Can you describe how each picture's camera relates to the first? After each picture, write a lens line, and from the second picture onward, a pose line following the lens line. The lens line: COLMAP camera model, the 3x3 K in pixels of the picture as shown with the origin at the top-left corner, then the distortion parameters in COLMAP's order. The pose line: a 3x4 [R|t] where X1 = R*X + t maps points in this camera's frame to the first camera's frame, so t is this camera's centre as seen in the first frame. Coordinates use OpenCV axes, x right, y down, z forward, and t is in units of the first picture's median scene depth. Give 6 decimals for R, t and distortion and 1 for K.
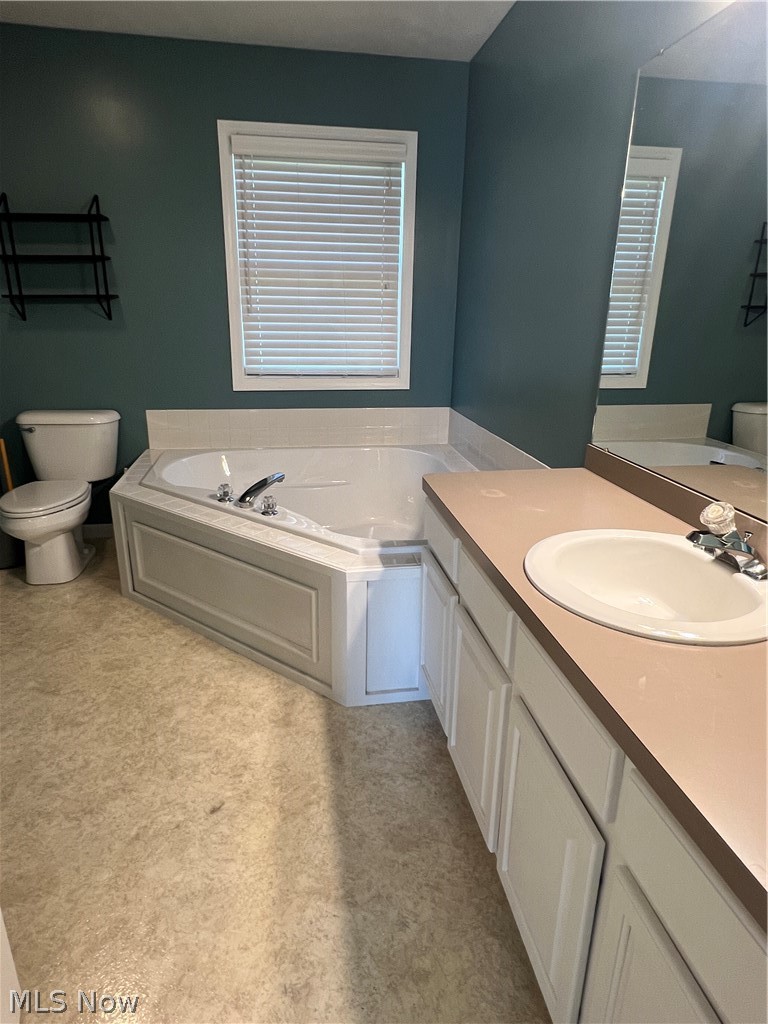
lens RADIAL K [[603.6, 0, 384.2], [0, 603.6, 508.2], [0, 0, 1]] dist [0.003335, 0.001169]
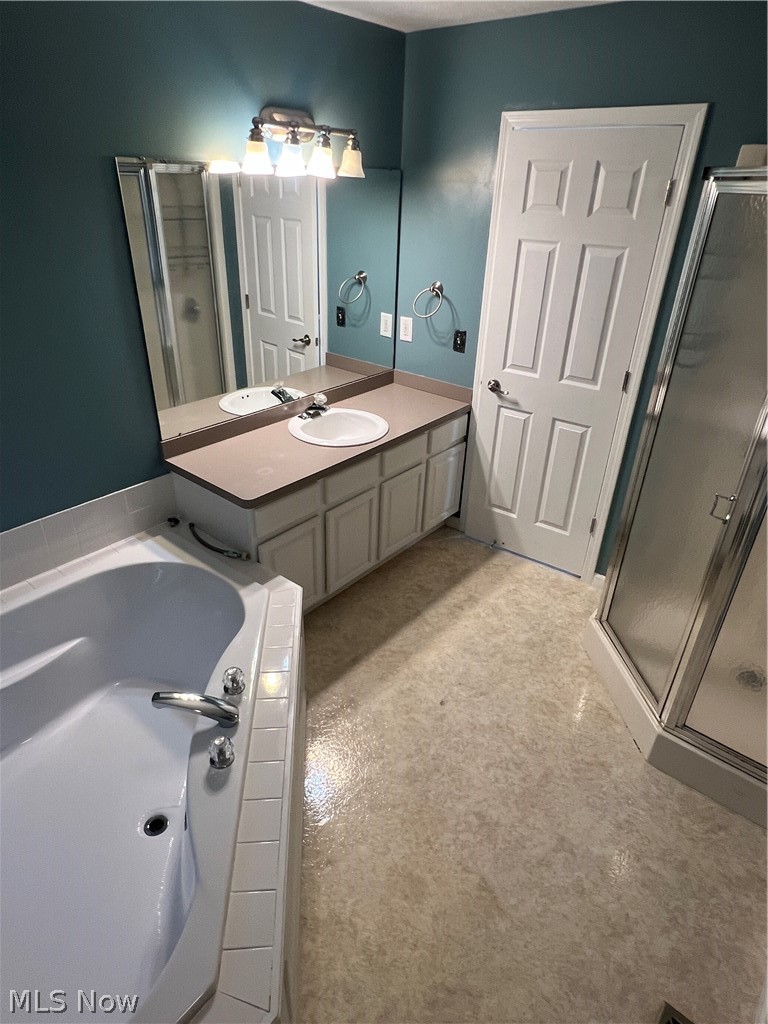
lens RADIAL K [[603.6, 0, 381.9], [0, 603.6, 511.7], [0, 0, 1]] dist [0.003335, 0.001169]
pose [[-0.658151, -0.387107, 0.645744, -0.996838], [0.205497, 0.732761, 0.648716, -0.847292], [-0.724299, 0.559652, -0.402718, 1.437235]]
